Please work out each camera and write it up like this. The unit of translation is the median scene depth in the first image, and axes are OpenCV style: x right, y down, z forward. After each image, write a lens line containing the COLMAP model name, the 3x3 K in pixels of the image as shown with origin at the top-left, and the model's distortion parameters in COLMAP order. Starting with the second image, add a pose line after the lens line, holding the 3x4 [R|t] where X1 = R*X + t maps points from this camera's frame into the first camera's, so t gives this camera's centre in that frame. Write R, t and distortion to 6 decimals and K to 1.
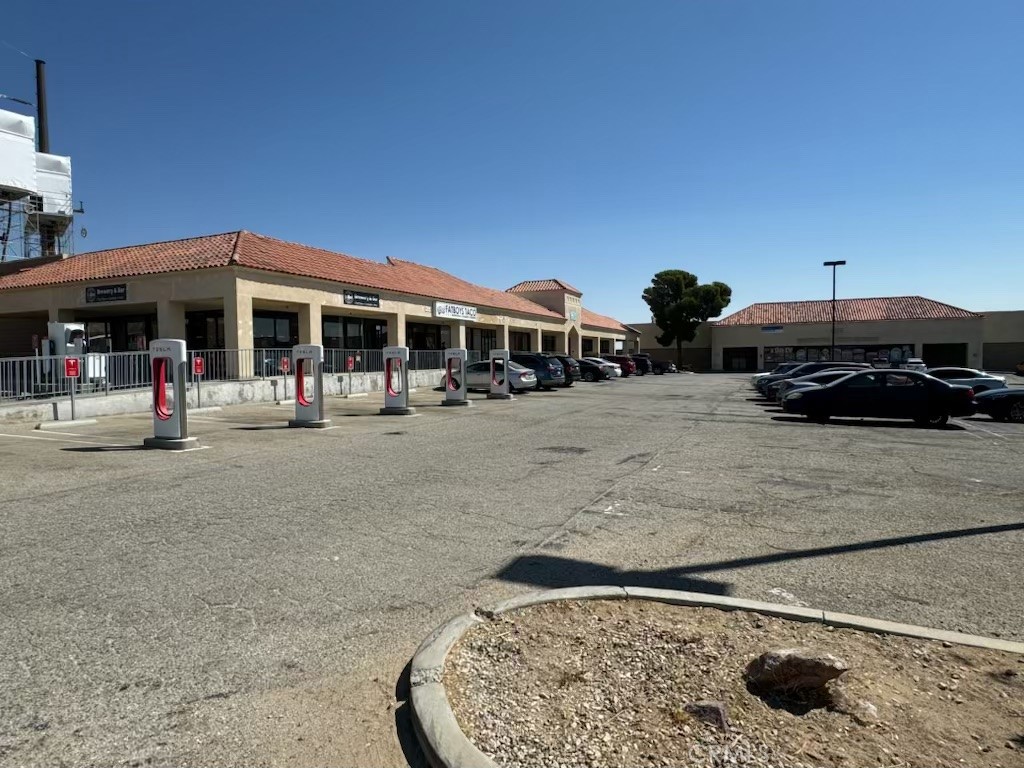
lens RADIAL K [[591.2, 0, 510.1], [0, 591.2, 383.1], [0, 0, 1]] dist [-0.002738, 0.001788]
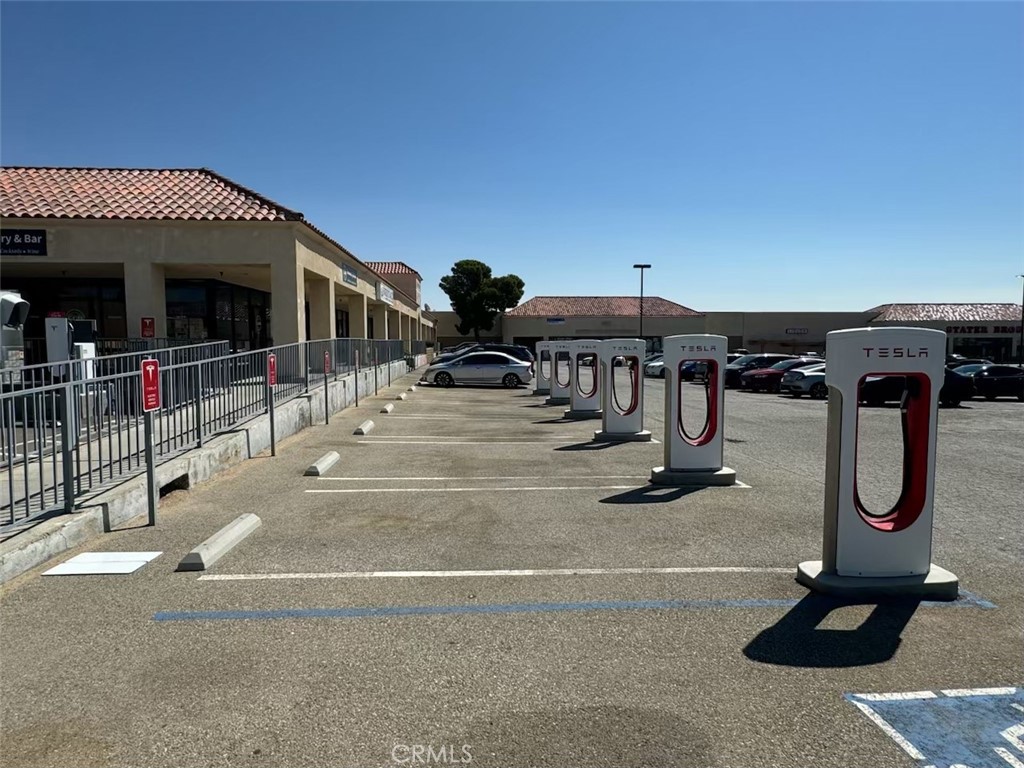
lens RADIAL K [[591.2, 0, 510.1], [0, 591.2, 383.1], [0, 0, 1]] dist [-0.002738, 0.001788]
pose [[0.883734, -0.023227, 0.467414, -0.548827], [0.012545, 0.999584, 0.025954, -0.017468], [-0.467822, -0.017073, 0.883658, 0.232201]]
